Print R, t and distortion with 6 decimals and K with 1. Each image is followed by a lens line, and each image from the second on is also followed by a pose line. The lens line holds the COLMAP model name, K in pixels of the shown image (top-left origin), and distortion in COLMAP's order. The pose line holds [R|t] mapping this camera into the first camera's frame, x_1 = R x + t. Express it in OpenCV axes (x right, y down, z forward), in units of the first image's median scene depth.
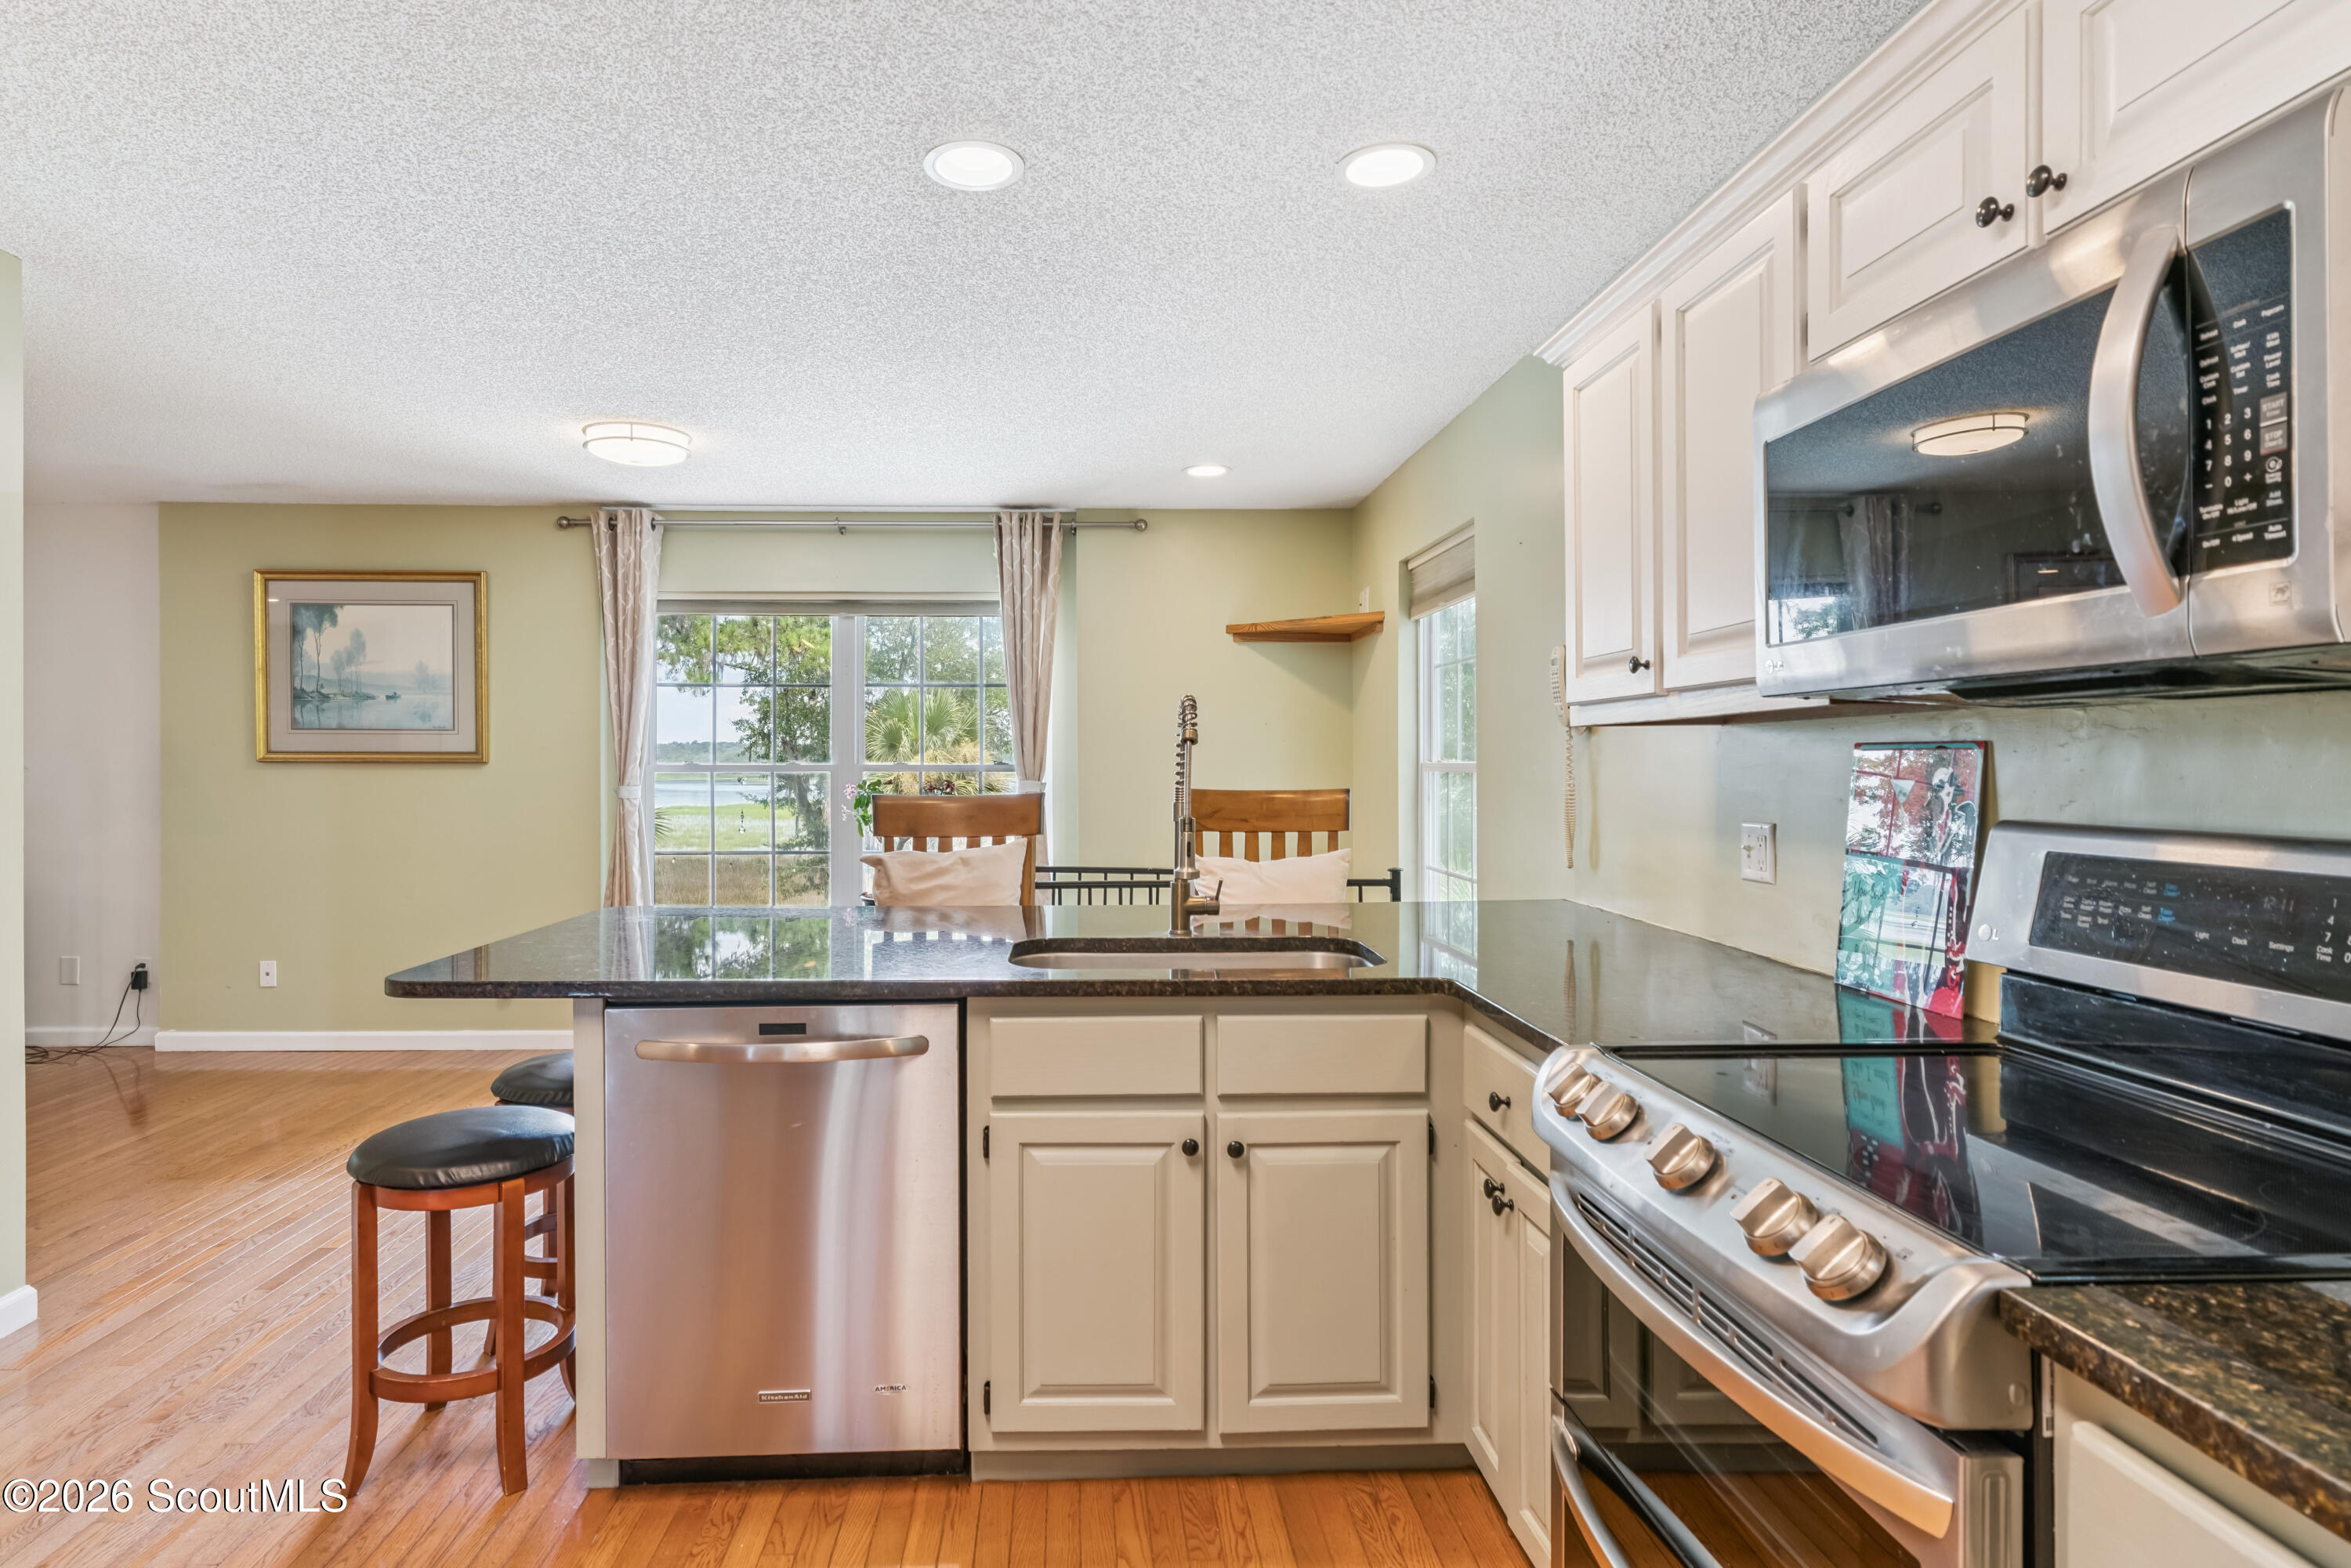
lens RADIAL K [[1263.2, 0, 1101.2], [0, 1263.2, 773.9], [0, 0, 1]] dist [0.002803, 0.000306]
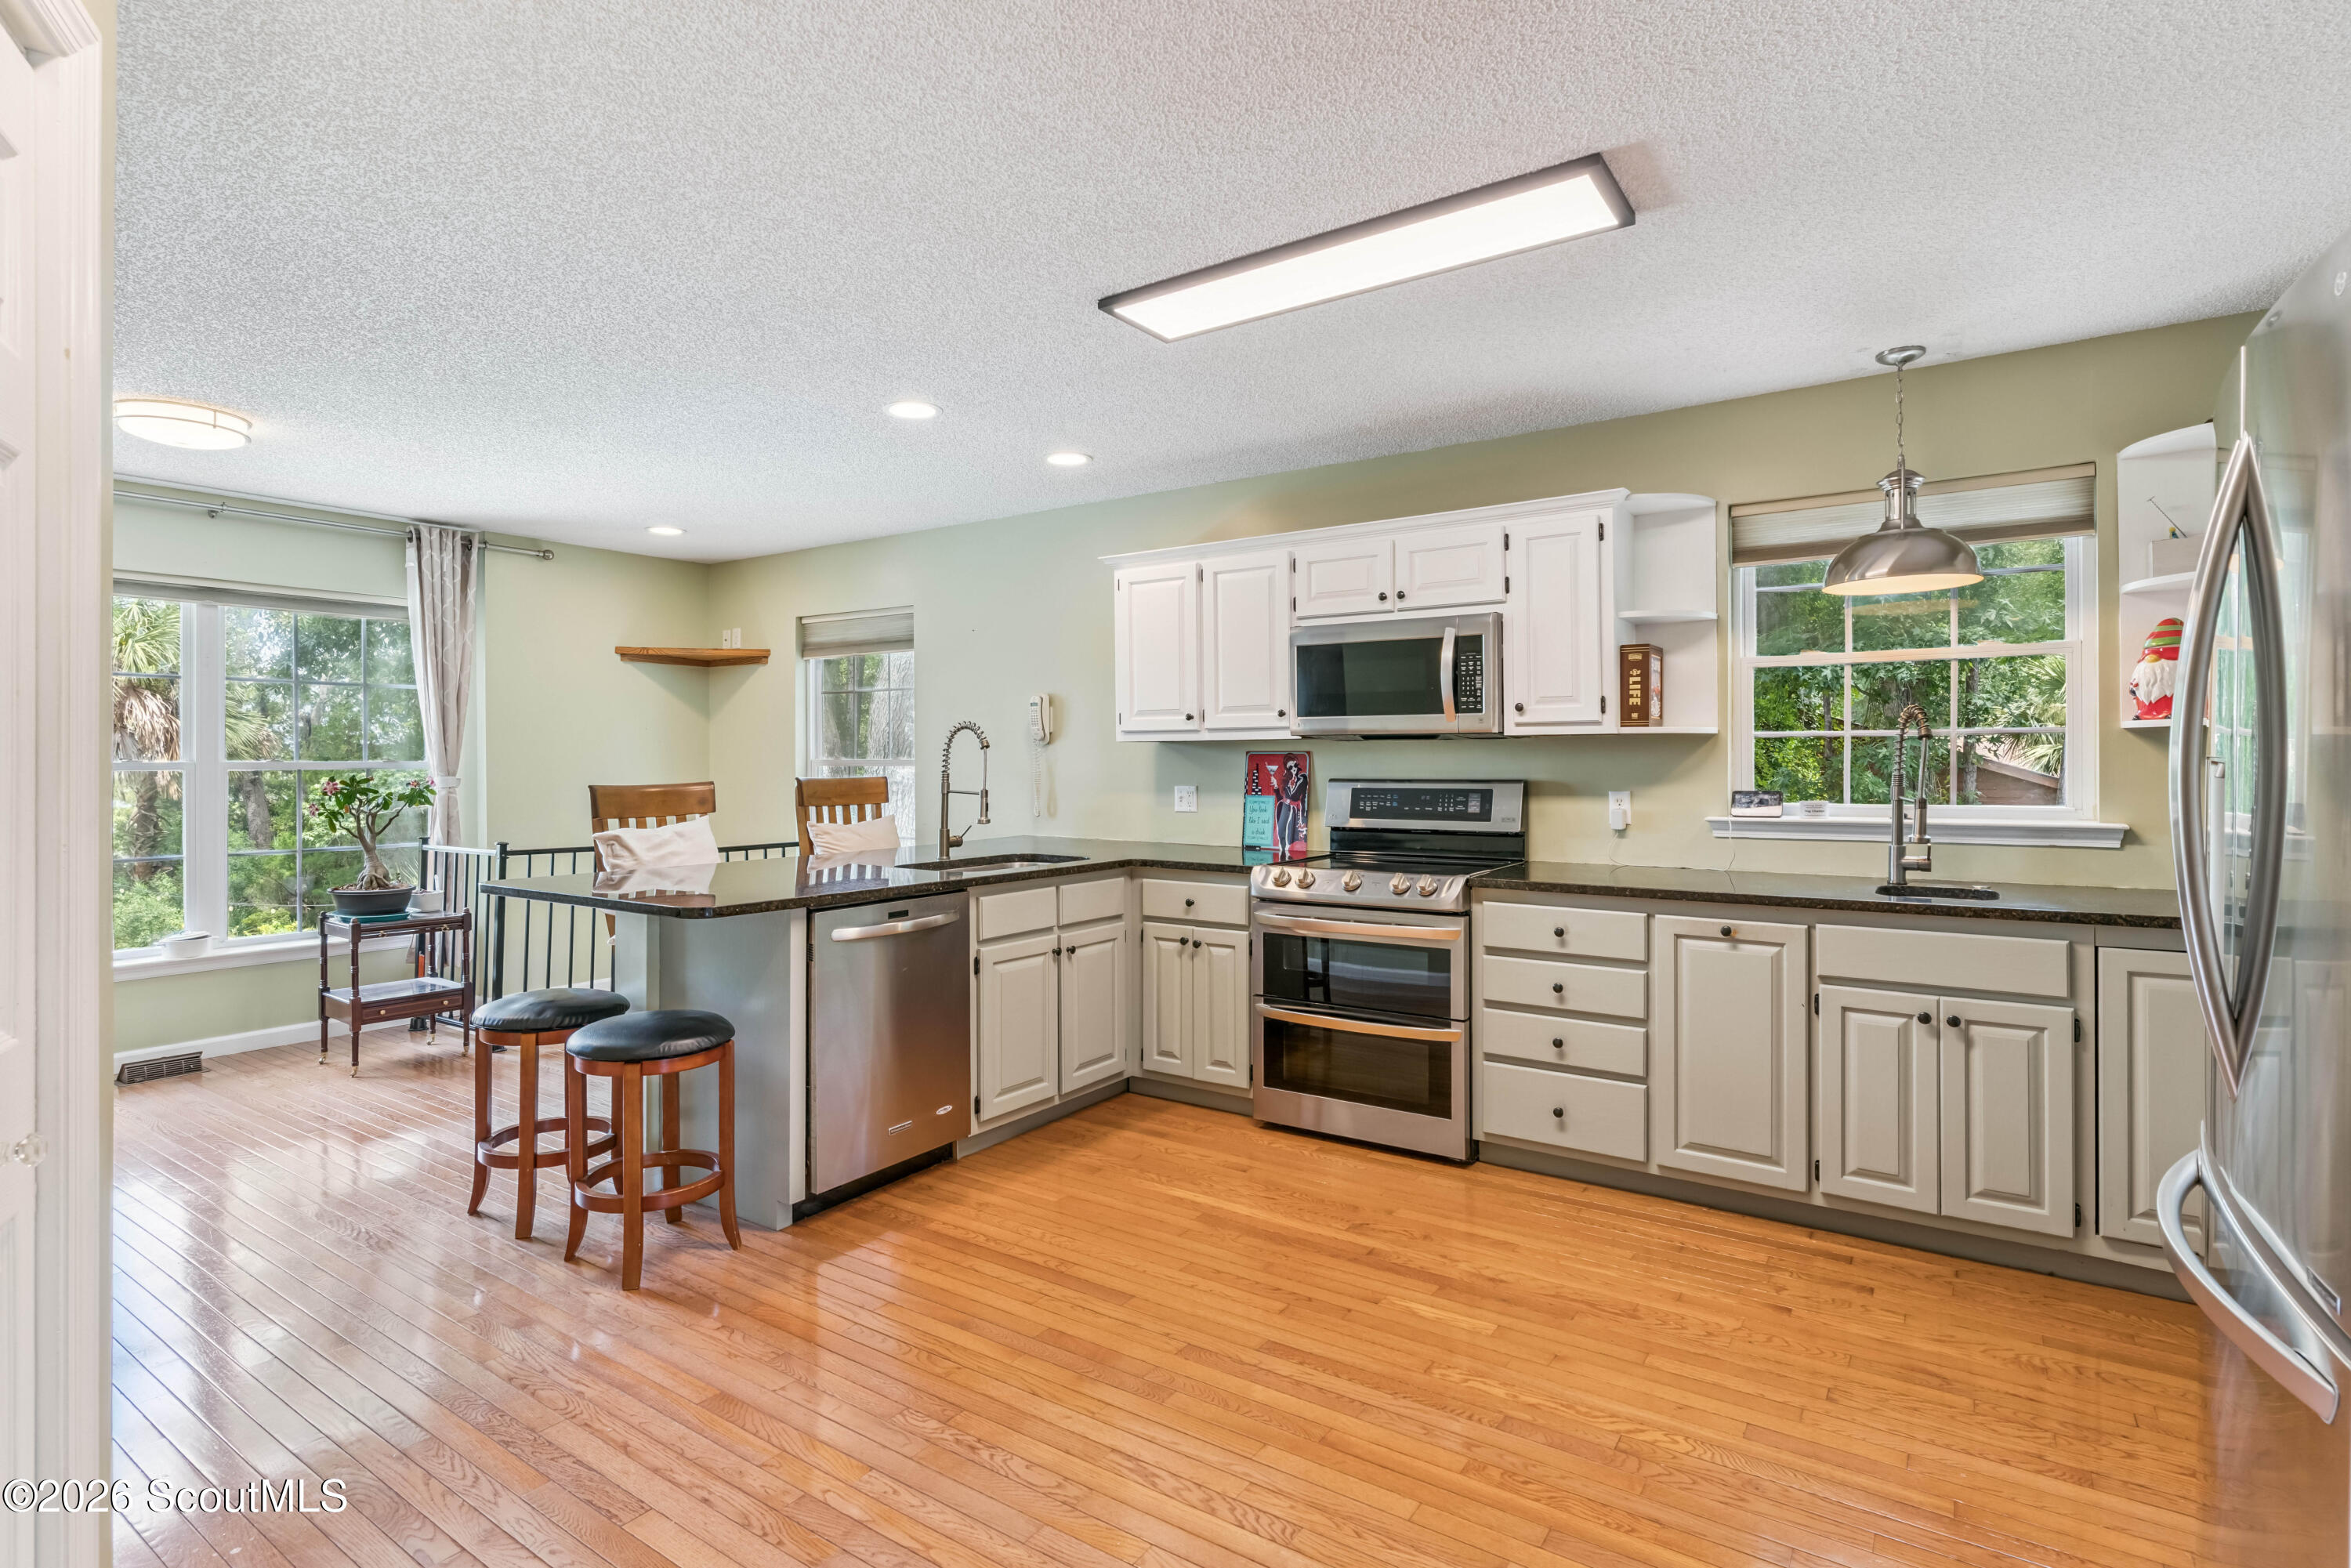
lens RADIAL K [[1161.0, 0, 1170.5], [0, 1161.0, 762.0], [0, 0, 1]] dist [-0.000045, 0.000148]
pose [[0.591019, -0.000536, 0.806657, -1.285965], [0.007444, 0.999961, -0.004790, 0.006455], [-0.806623, 0.008836, 0.591000, -0.227466]]
